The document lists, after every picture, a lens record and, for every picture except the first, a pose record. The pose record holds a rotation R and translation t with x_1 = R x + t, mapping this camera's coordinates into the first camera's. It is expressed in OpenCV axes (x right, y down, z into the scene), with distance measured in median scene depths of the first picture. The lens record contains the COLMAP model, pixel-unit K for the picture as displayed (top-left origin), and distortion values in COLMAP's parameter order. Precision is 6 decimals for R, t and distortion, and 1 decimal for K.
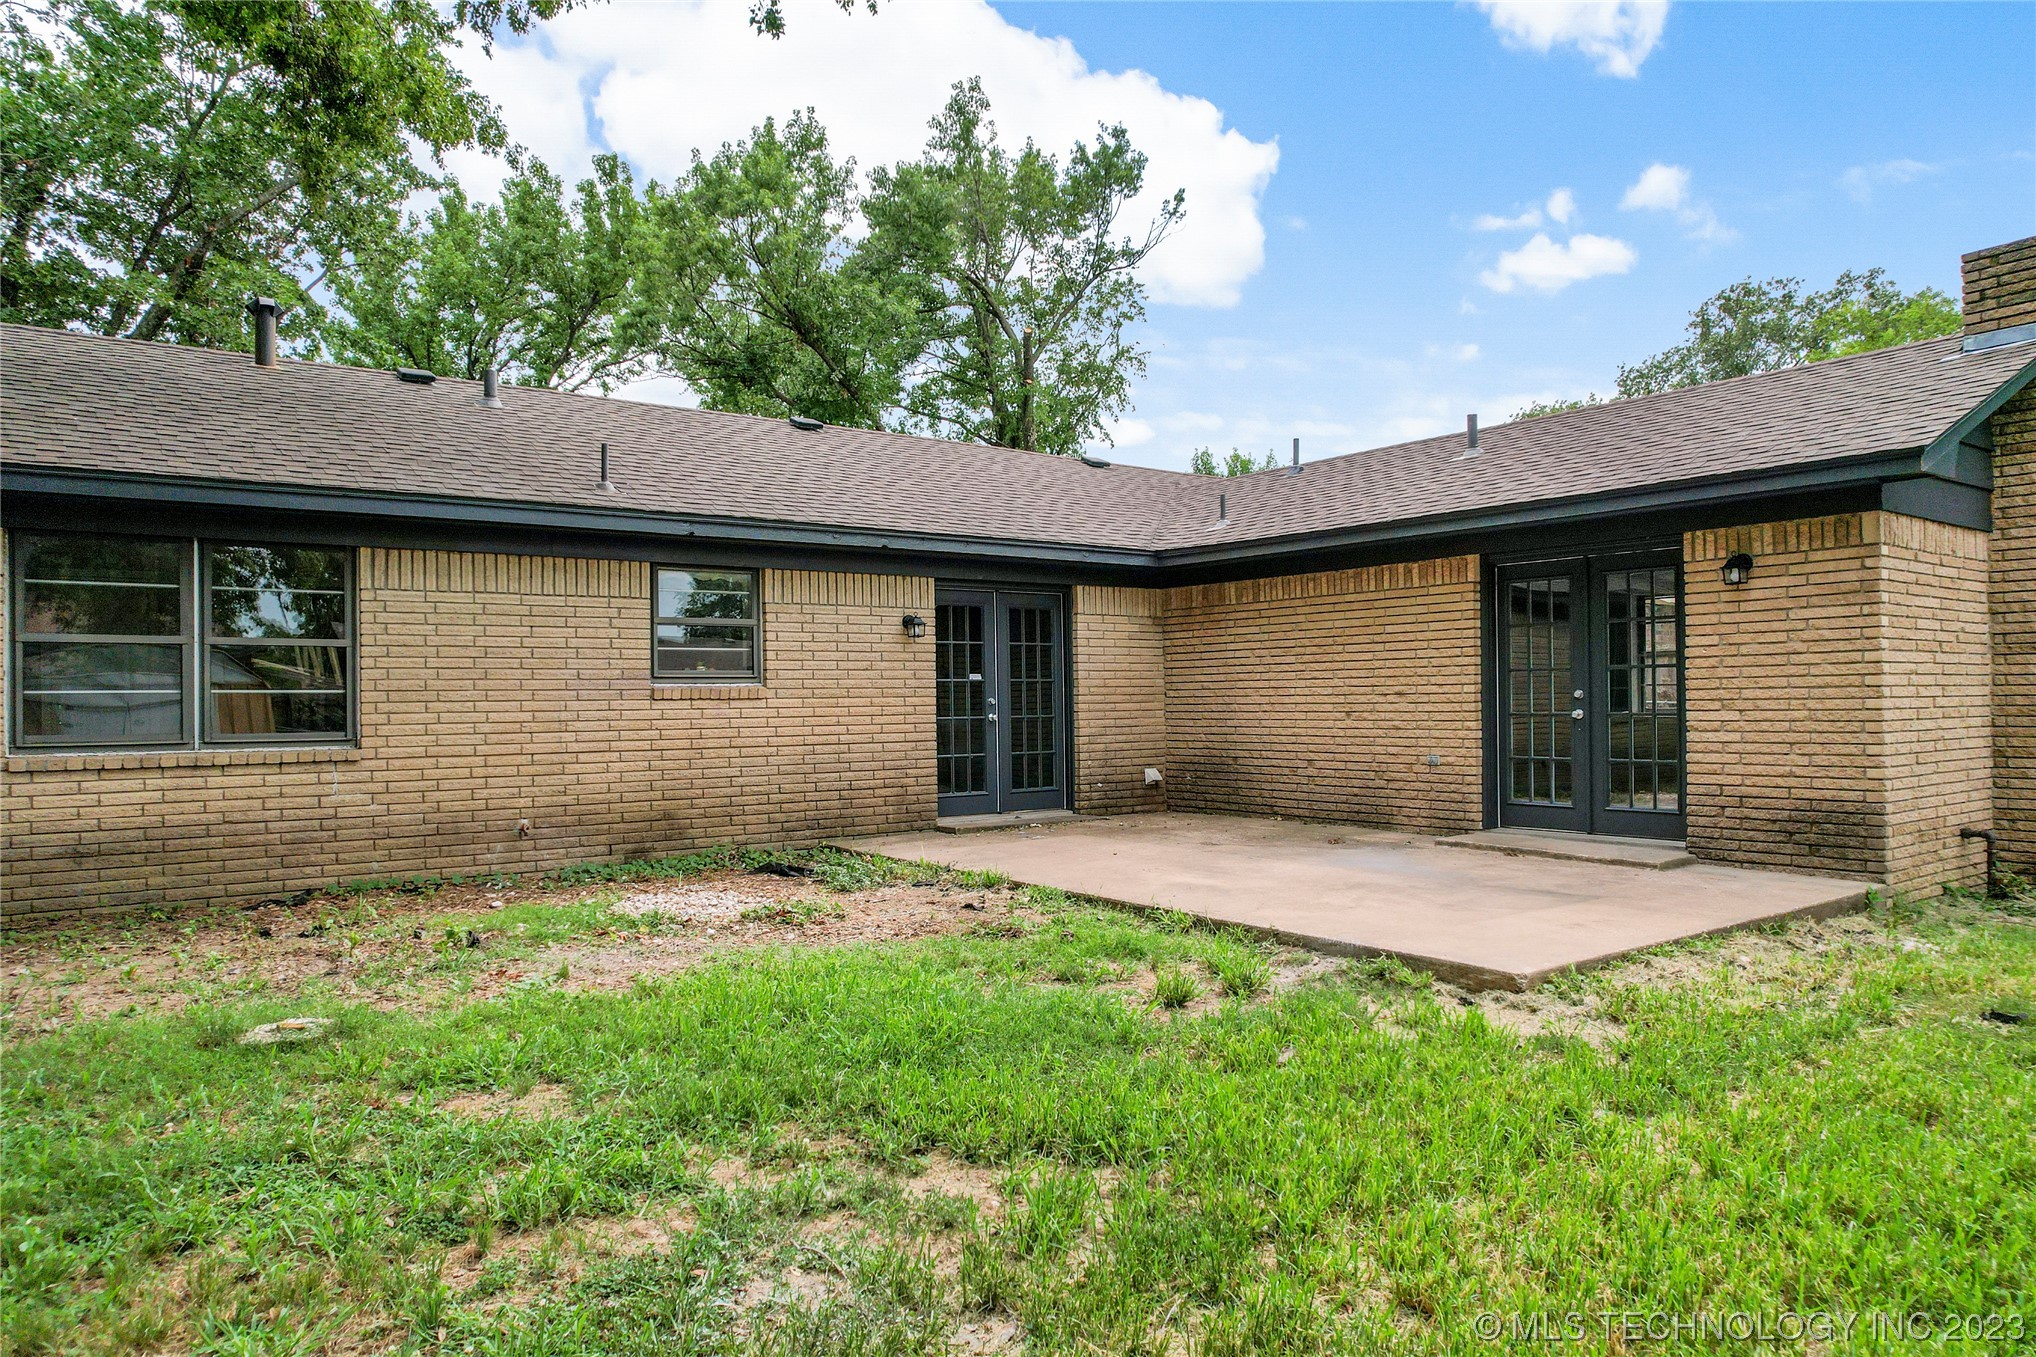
lens RADIAL K [[1316.5, 0, 1042.6], [0, 1316.5, 687.5], [0, 0, 1]] dist [-0.076067, 0.068516]
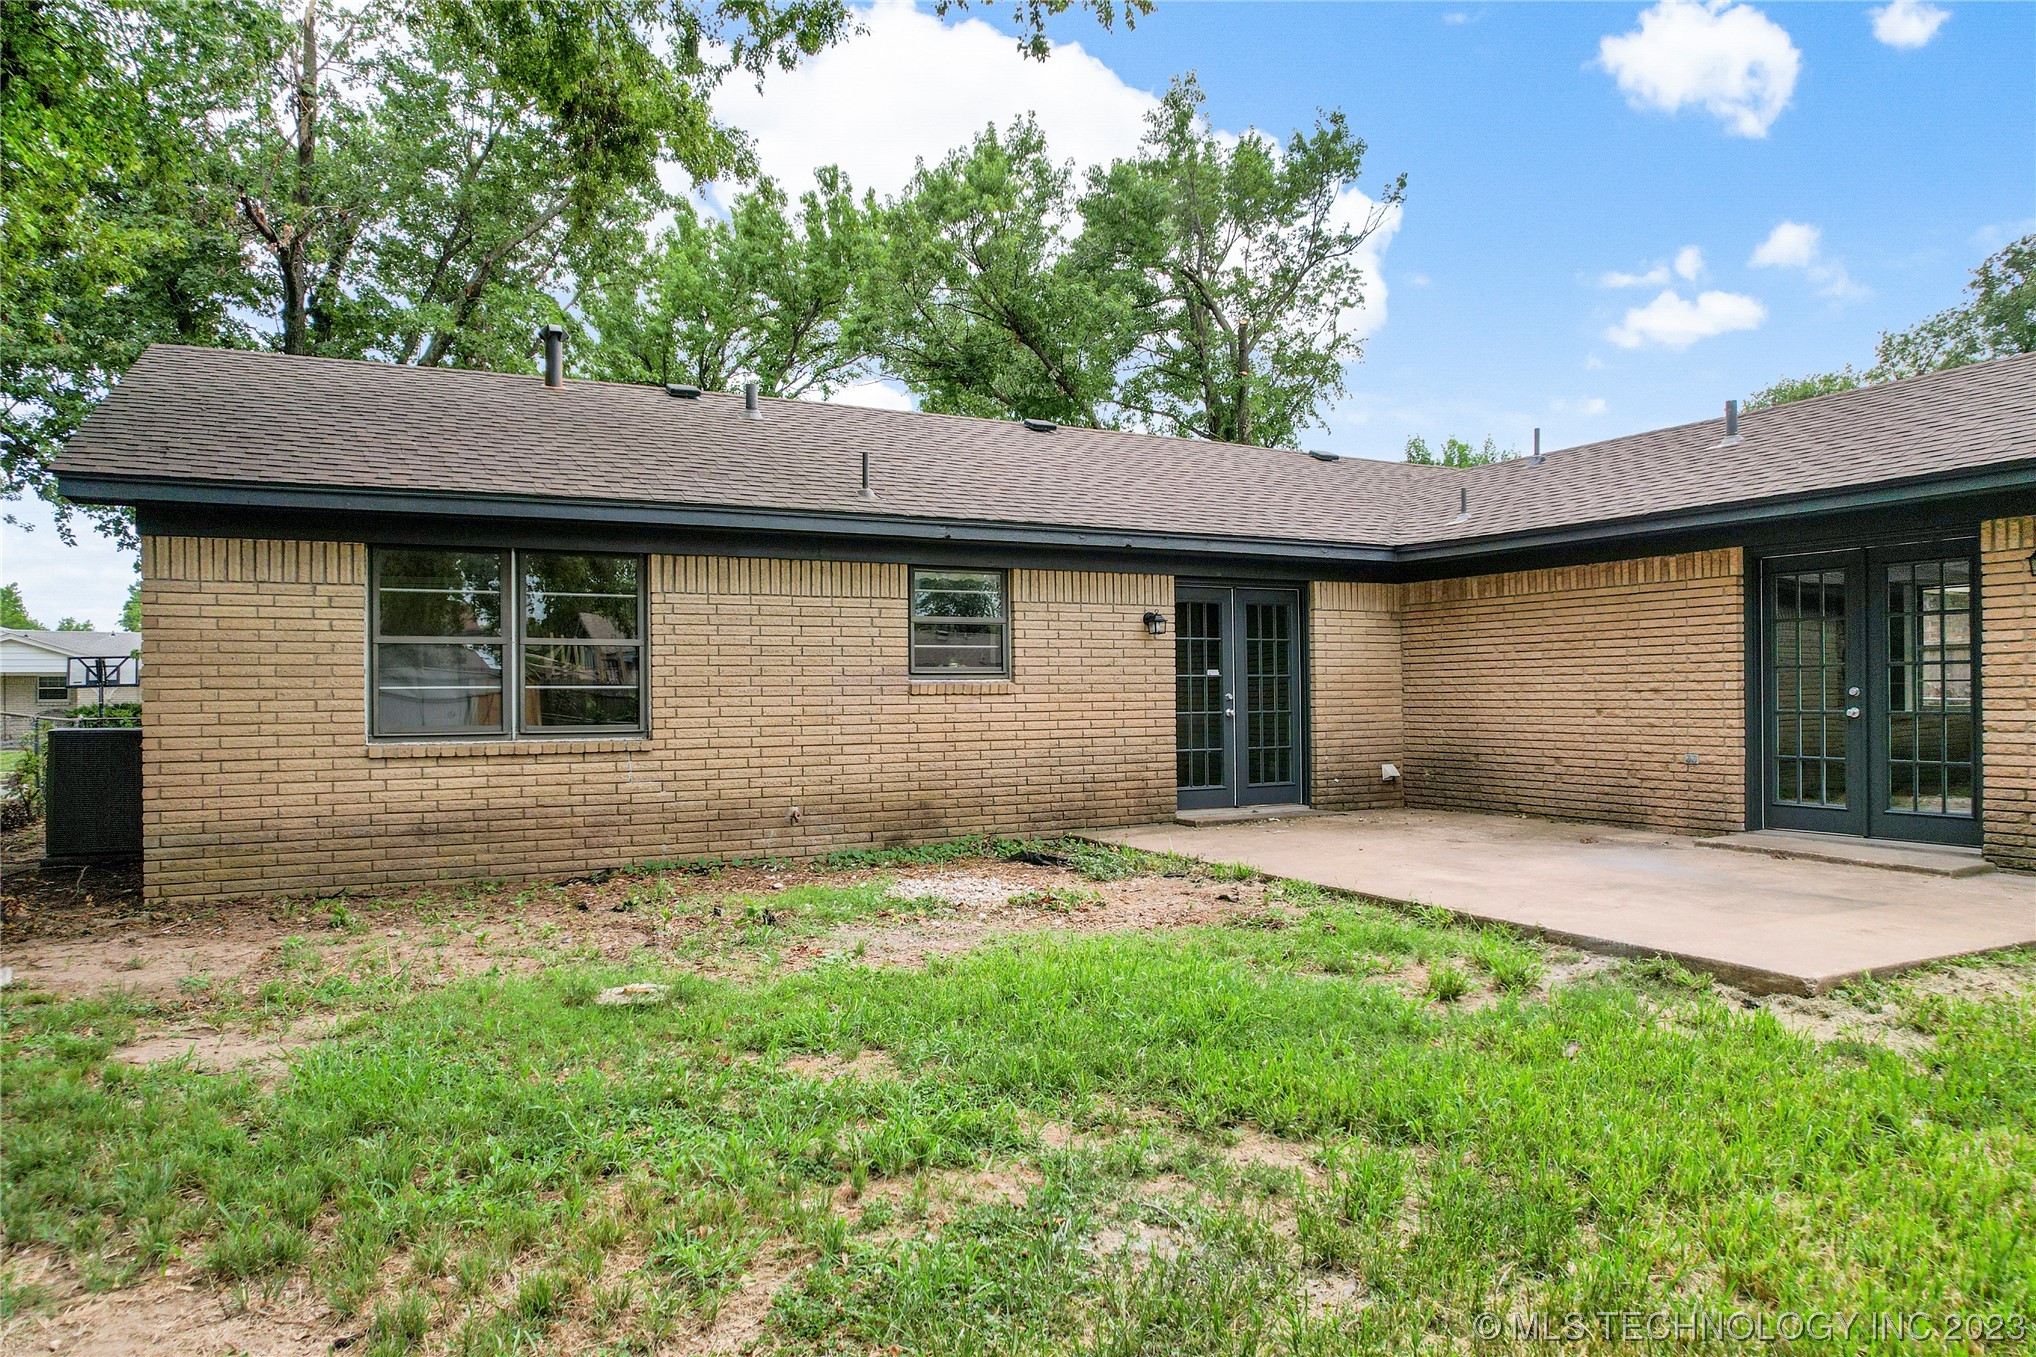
lens RADIAL K [[1316.5, 0, 1042.6], [0, 1316.5, 687.5], [0, 0, 1]] dist [-0.076067, 0.068516]
pose [[0.987840, 0.001454, -0.155467, -0.029109], [-0.000497, 0.999981, 0.006194, -0.003294], [0.155473, -0.006041, 0.987822, -0.028212]]
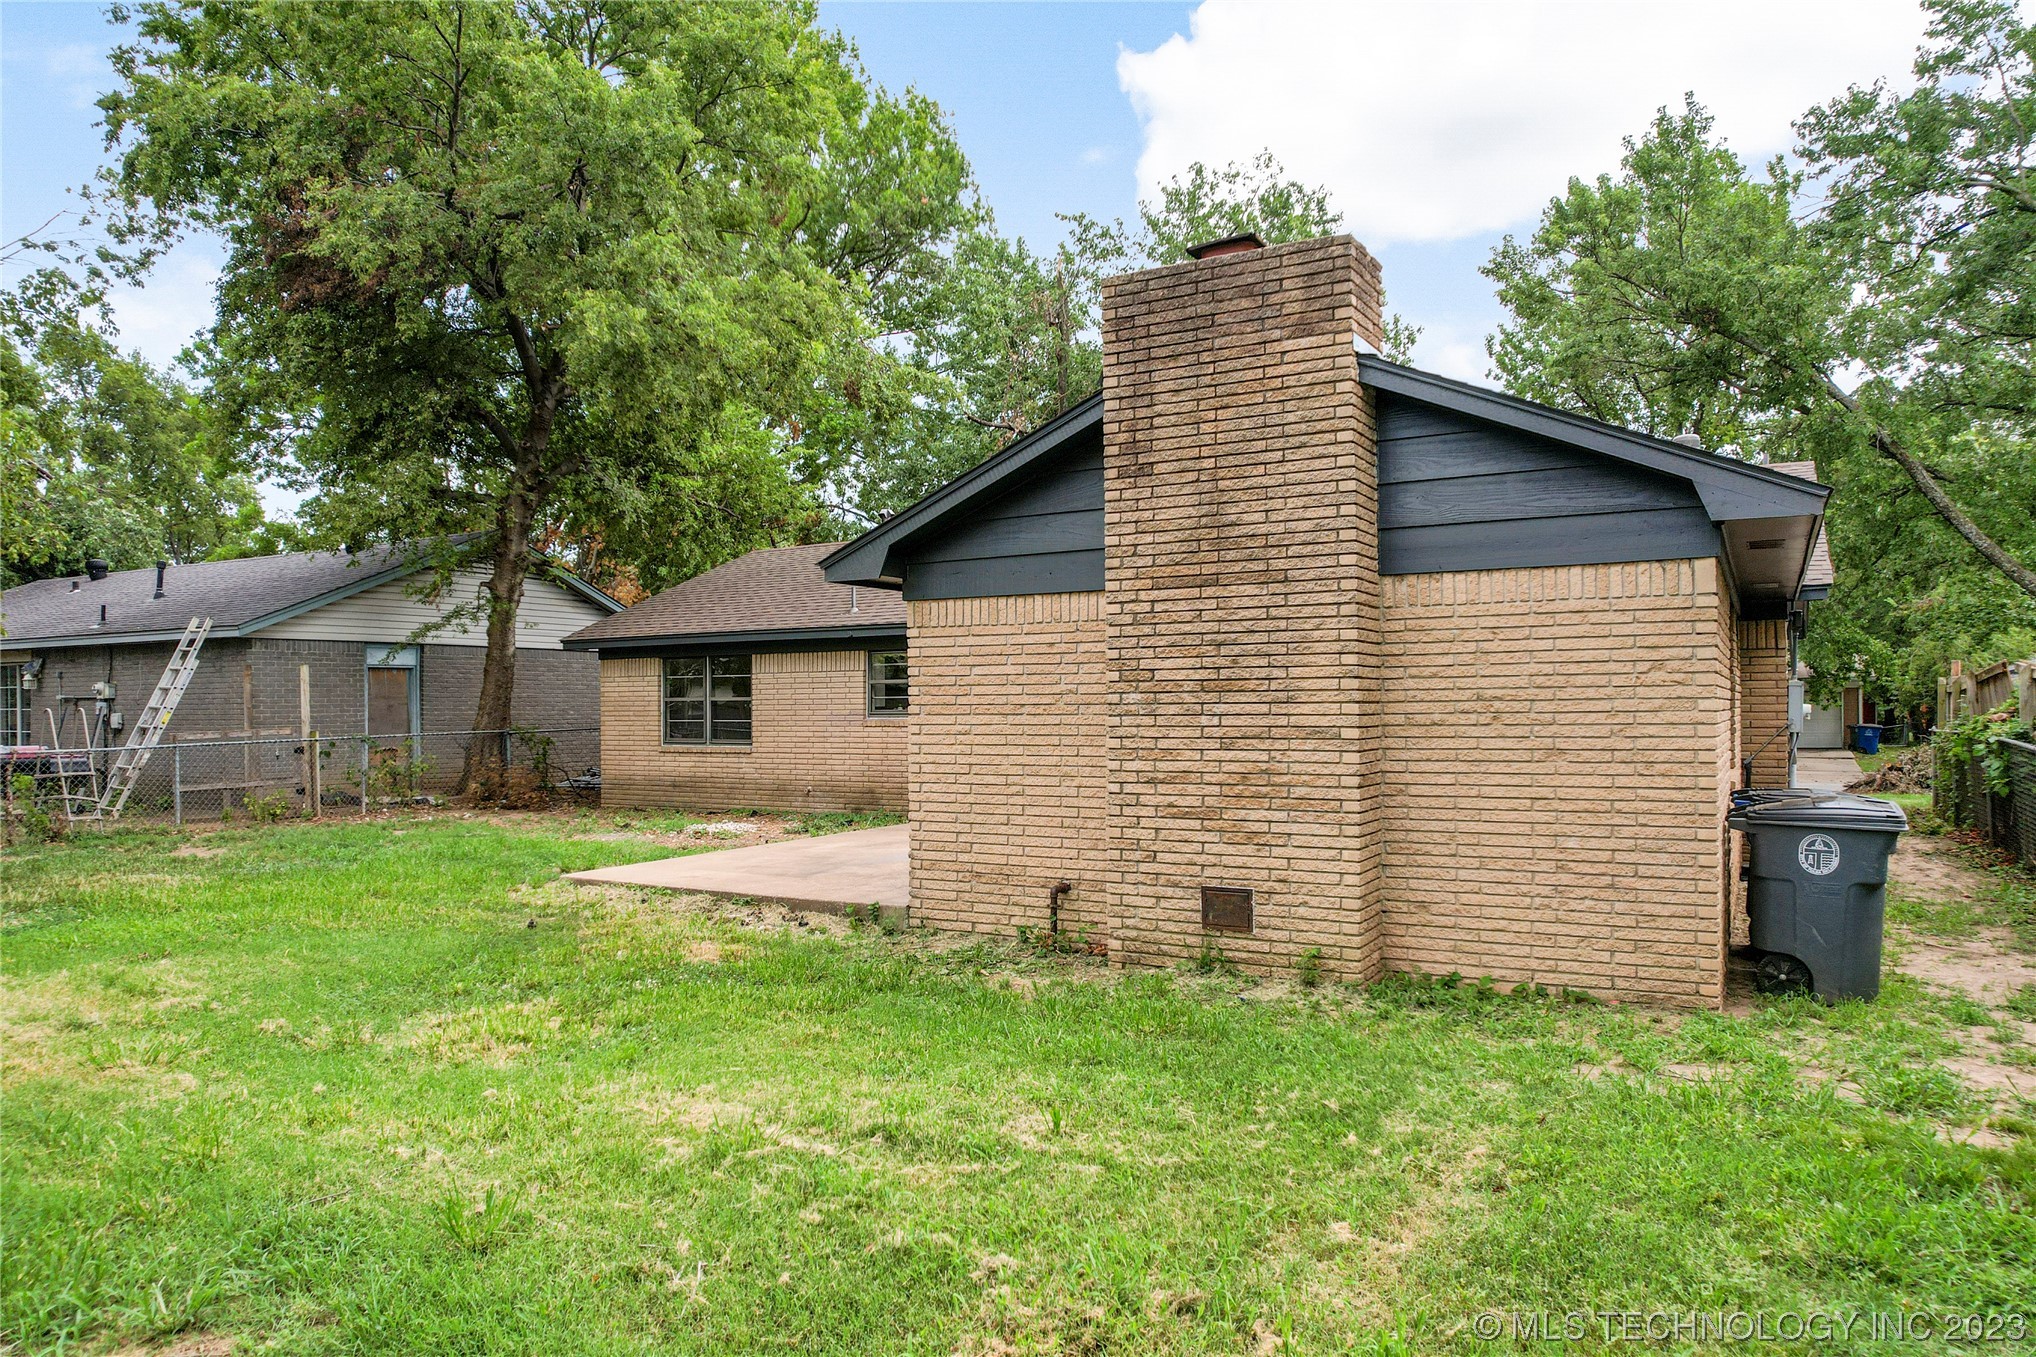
lens RADIAL K [[1316.5, 0, 1042.6], [0, 1316.5, 687.5], [0, 0, 1]] dist [-0.076067, 0.068516]
pose [[0.410898, 0.000172, -0.911681, 1.514402], [0.013497, 0.999889, 0.006272, -0.055307], [0.911581, -0.014882, 0.410850, 0.479319]]
